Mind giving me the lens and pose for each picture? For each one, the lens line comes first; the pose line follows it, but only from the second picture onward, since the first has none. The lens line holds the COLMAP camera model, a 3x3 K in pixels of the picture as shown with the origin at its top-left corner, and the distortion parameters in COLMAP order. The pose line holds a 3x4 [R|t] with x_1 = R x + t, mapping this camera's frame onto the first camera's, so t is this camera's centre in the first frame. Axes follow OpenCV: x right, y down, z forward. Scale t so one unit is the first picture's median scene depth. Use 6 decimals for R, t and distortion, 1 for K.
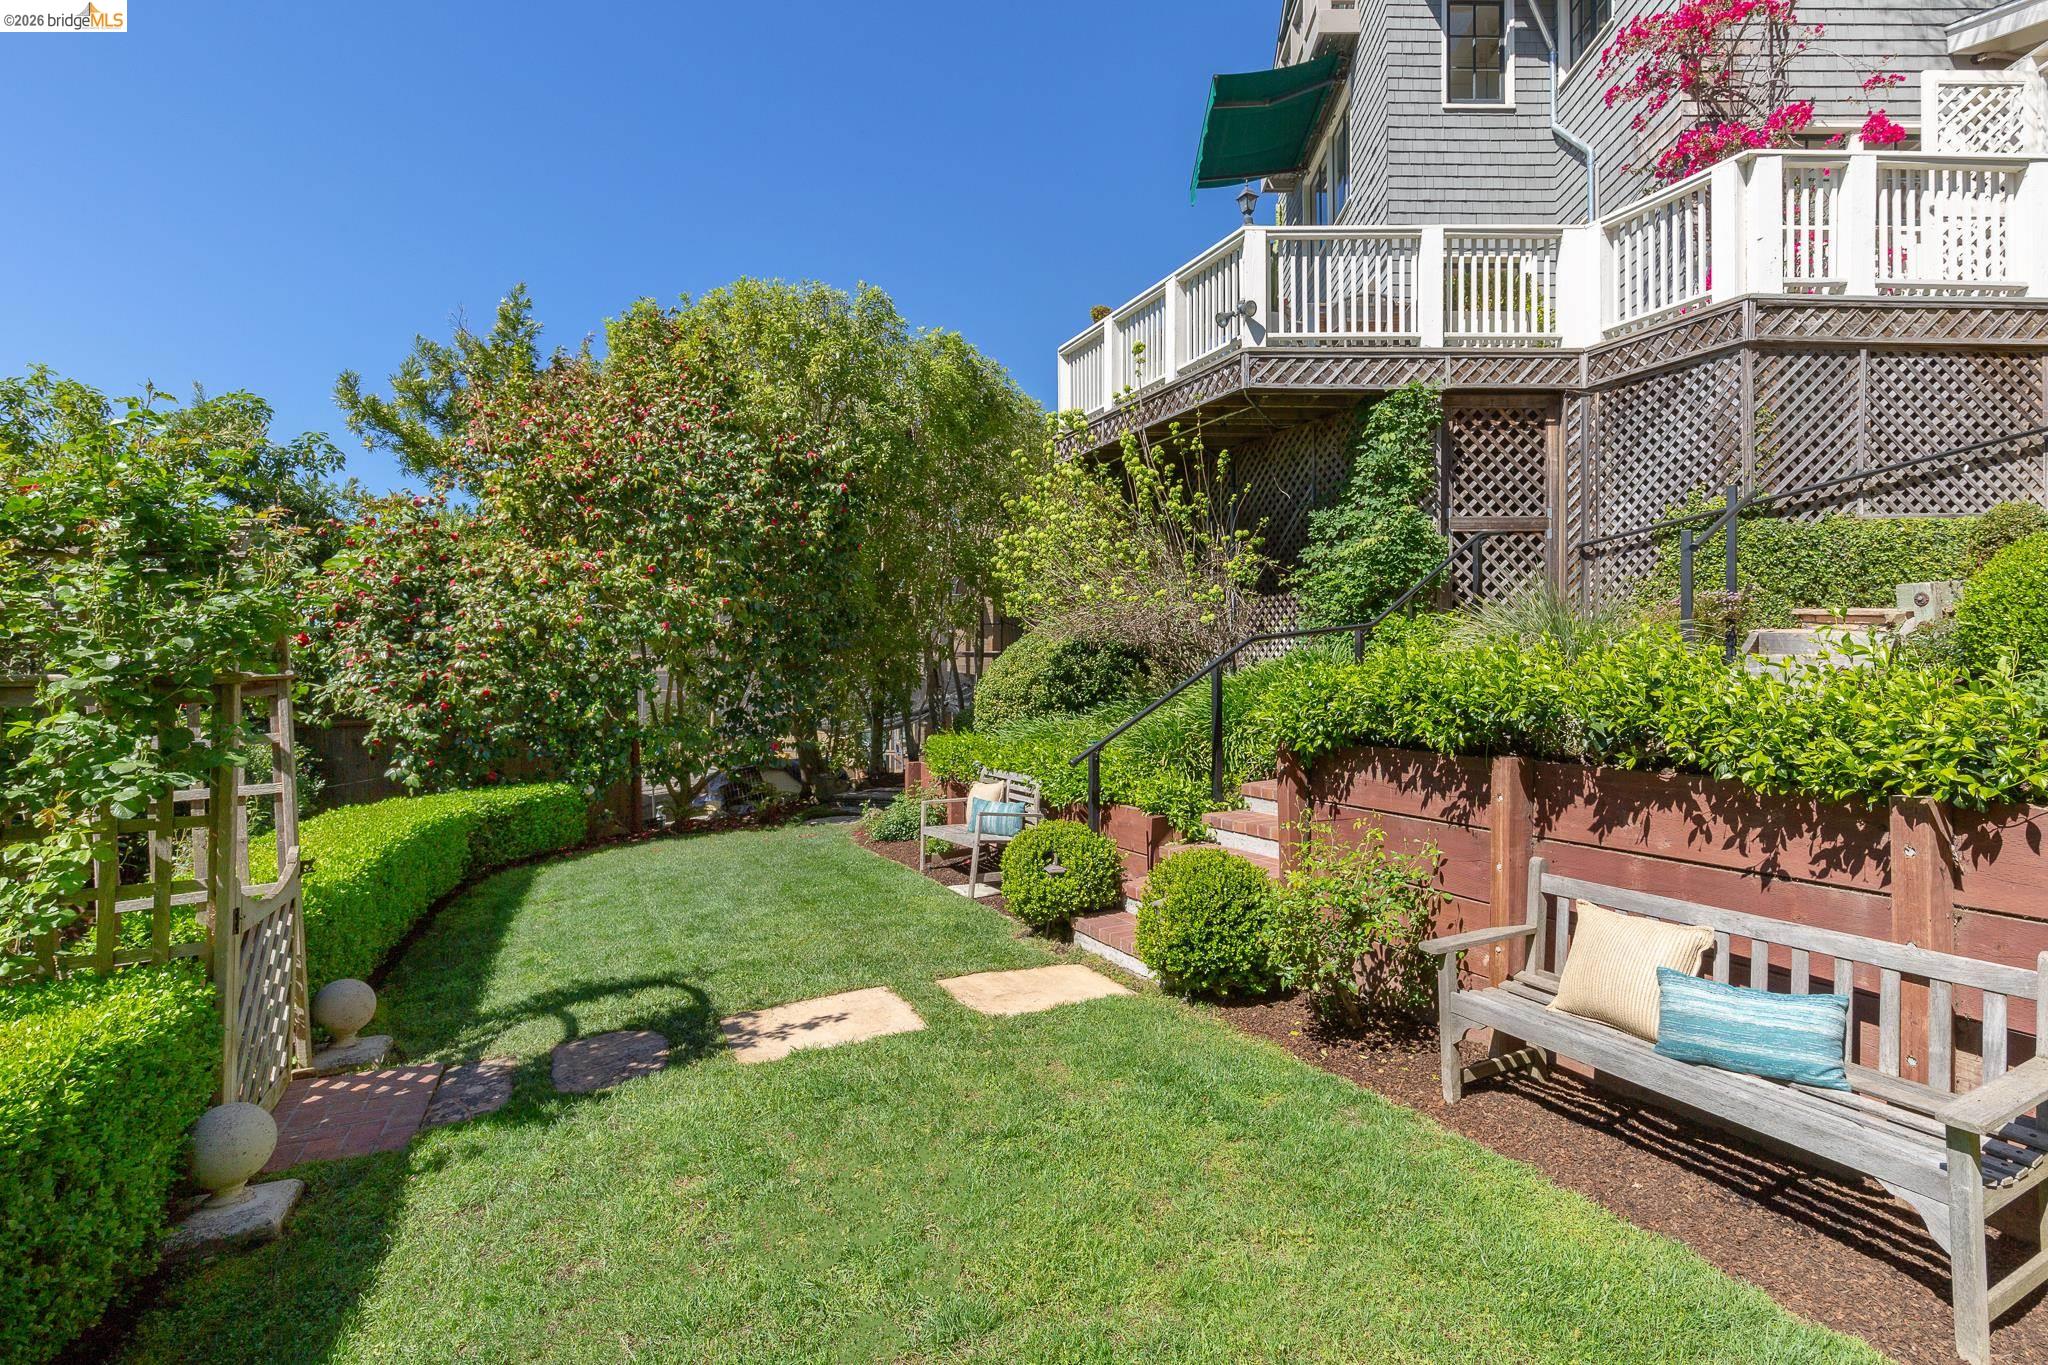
lens RADIAL K [[1036.1, 0, 1039.7], [0, 1036.1, 666.9], [0, 0, 1]] dist [-0.000843, -0.001259]
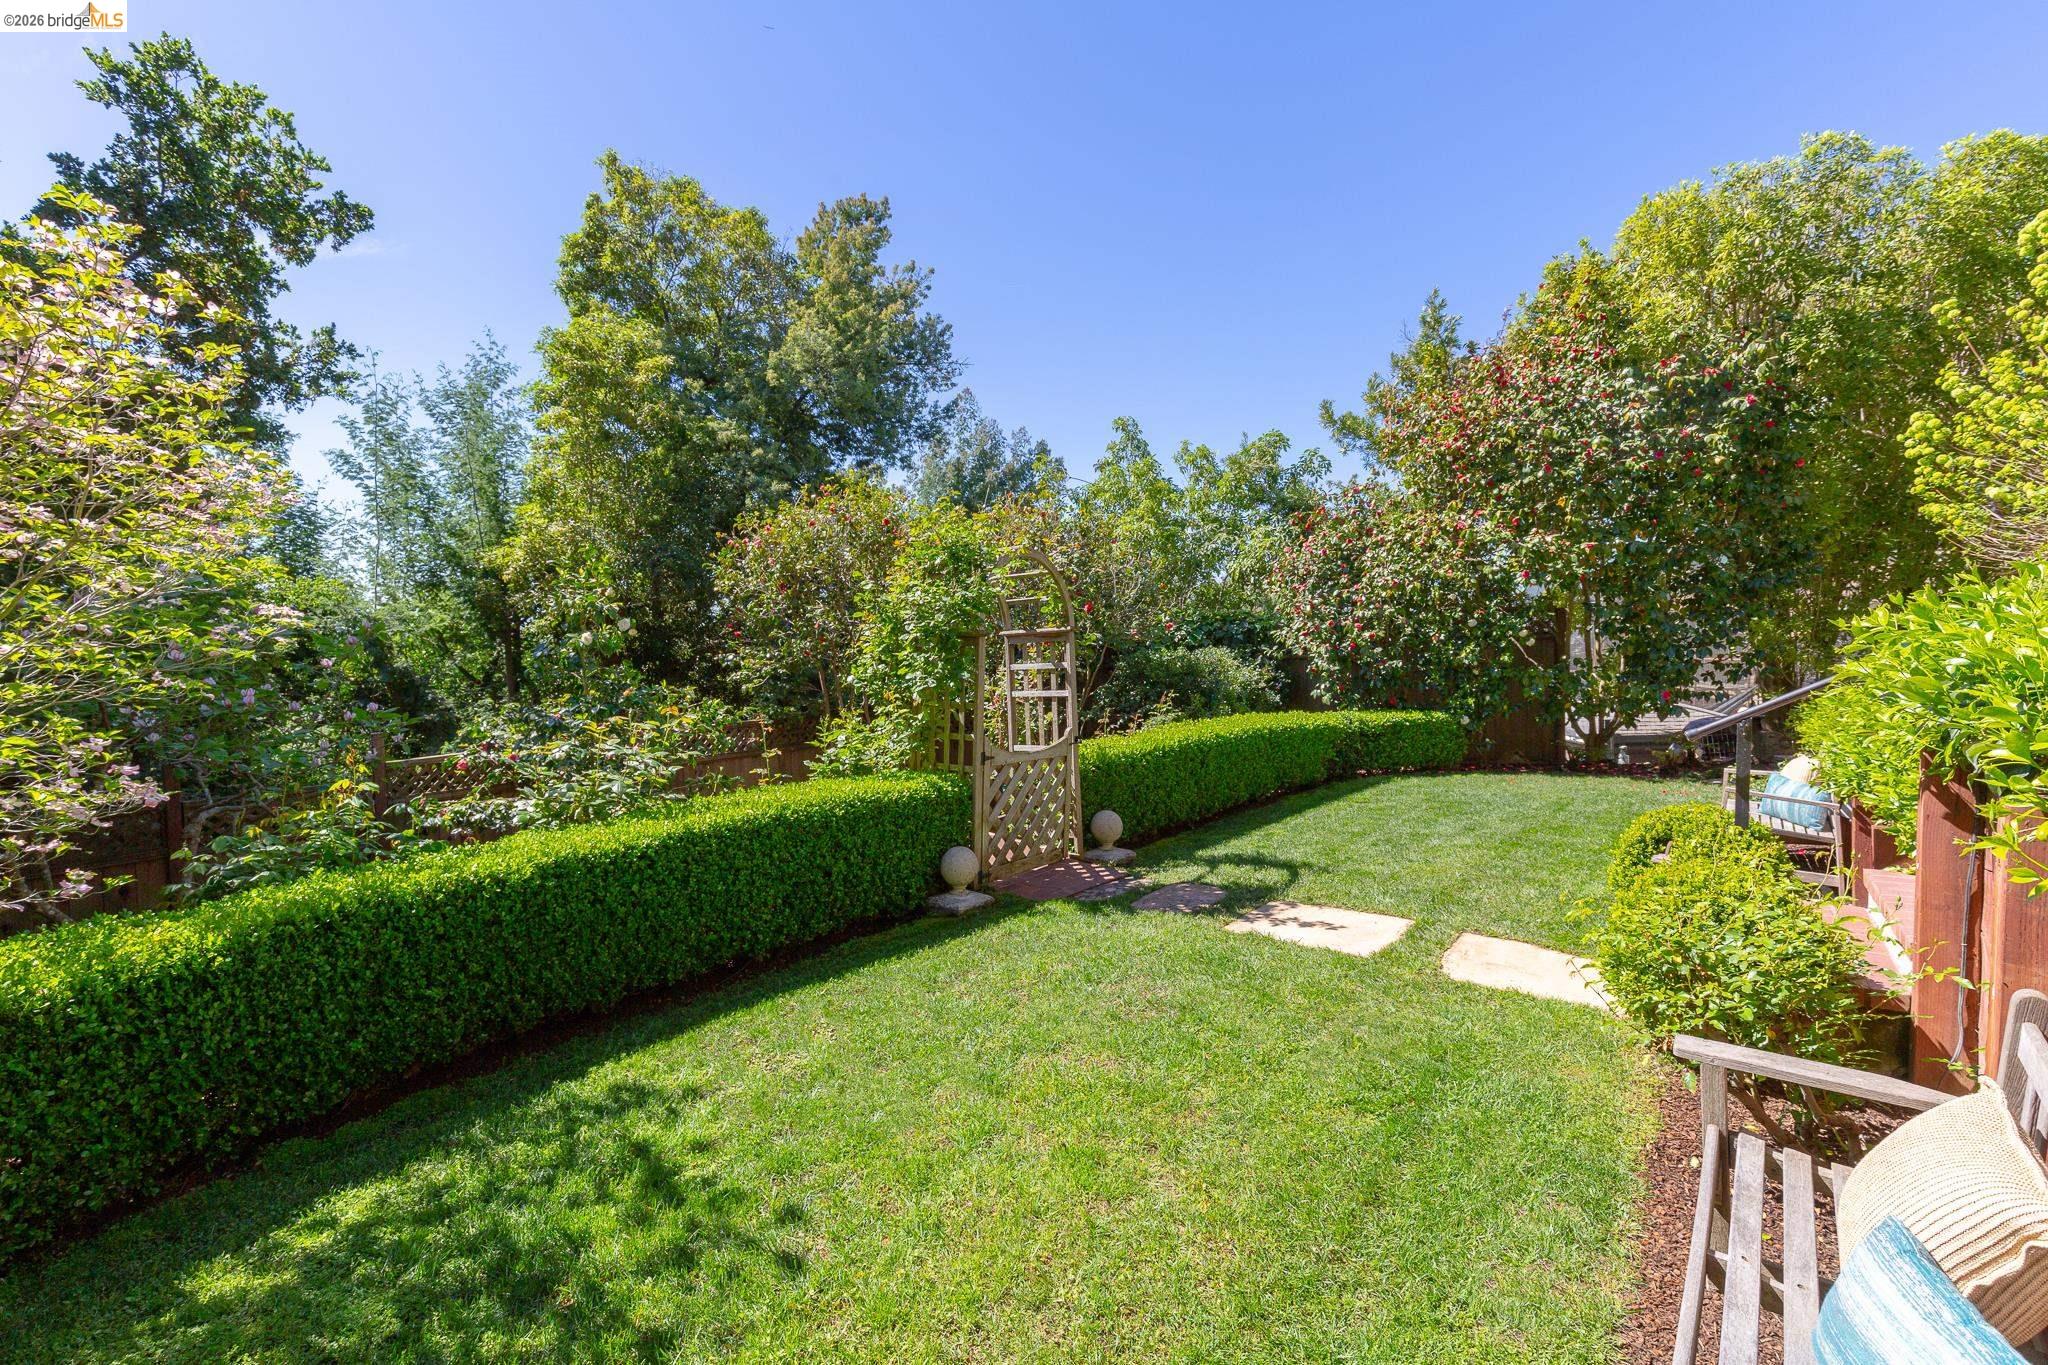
lens RADIAL K [[911.2, 0, 1021.5], [0, 911.2, 662.7], [0, 0, 1]] dist [0.001745, 0.000259]
pose [[0.380944, 0.037300, -0.923846, 0.320714], [0.022958, 0.998496, 0.049780, -0.007464], [0.924313, -0.040173, 0.379514, 0.163527]]
